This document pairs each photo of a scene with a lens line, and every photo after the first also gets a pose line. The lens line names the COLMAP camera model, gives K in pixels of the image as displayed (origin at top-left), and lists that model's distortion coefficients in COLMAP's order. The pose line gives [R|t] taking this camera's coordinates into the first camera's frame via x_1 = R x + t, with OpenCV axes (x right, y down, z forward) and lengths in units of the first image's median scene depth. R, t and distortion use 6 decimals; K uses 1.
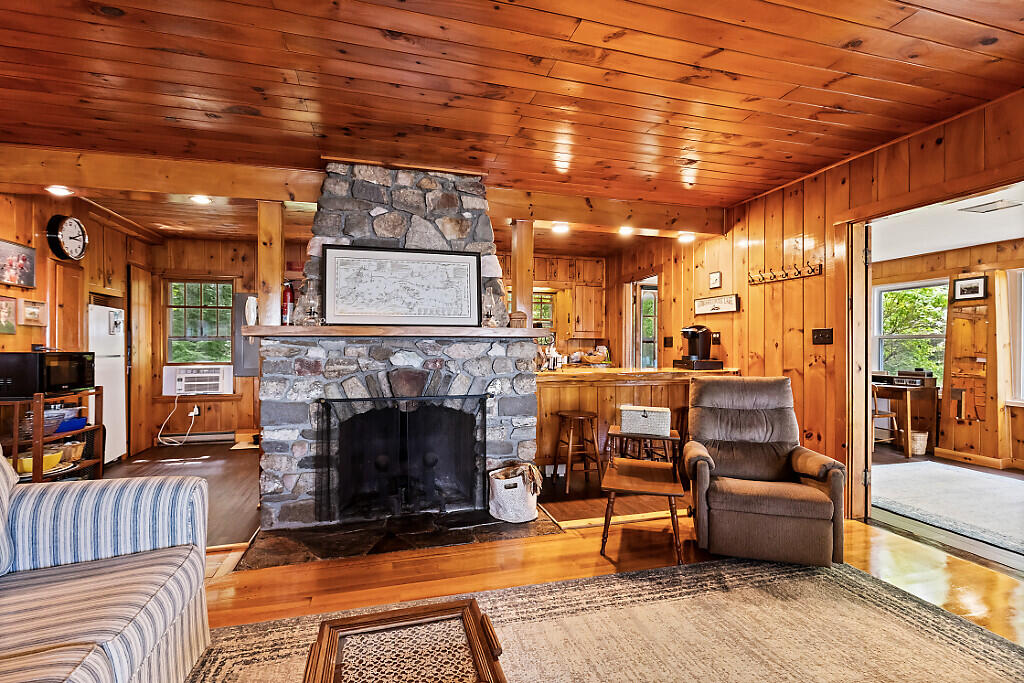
lens RADIAL K [[470.1, 0, 514.7], [0, 470.1, 353.4], [0, 0, 1]] dist [0.000273, 0.000001]
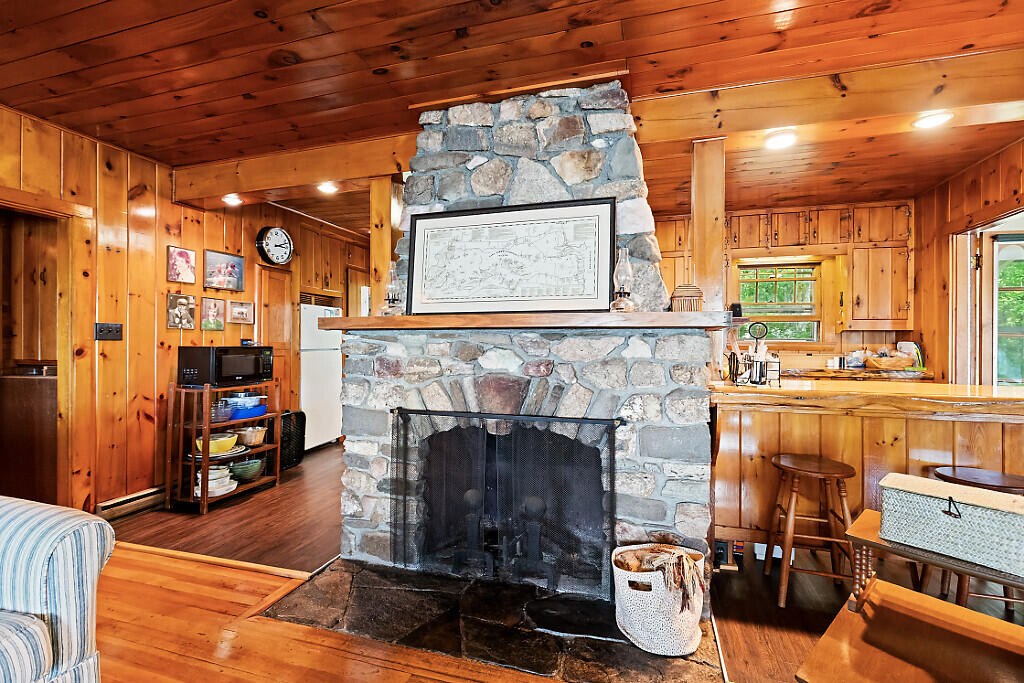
lens RADIAL K [[462.7, 0, 512.0], [0, 462.7, 341.5], [0, 0, 1]] dist [-0.002133, -0.000505]
pose [[0.839158, 0.002716, -0.543881, 0.158500], [-0.010389, 0.999885, -0.011037, -0.008109], [0.543789, 0.014912, 0.839090, 0.411342]]
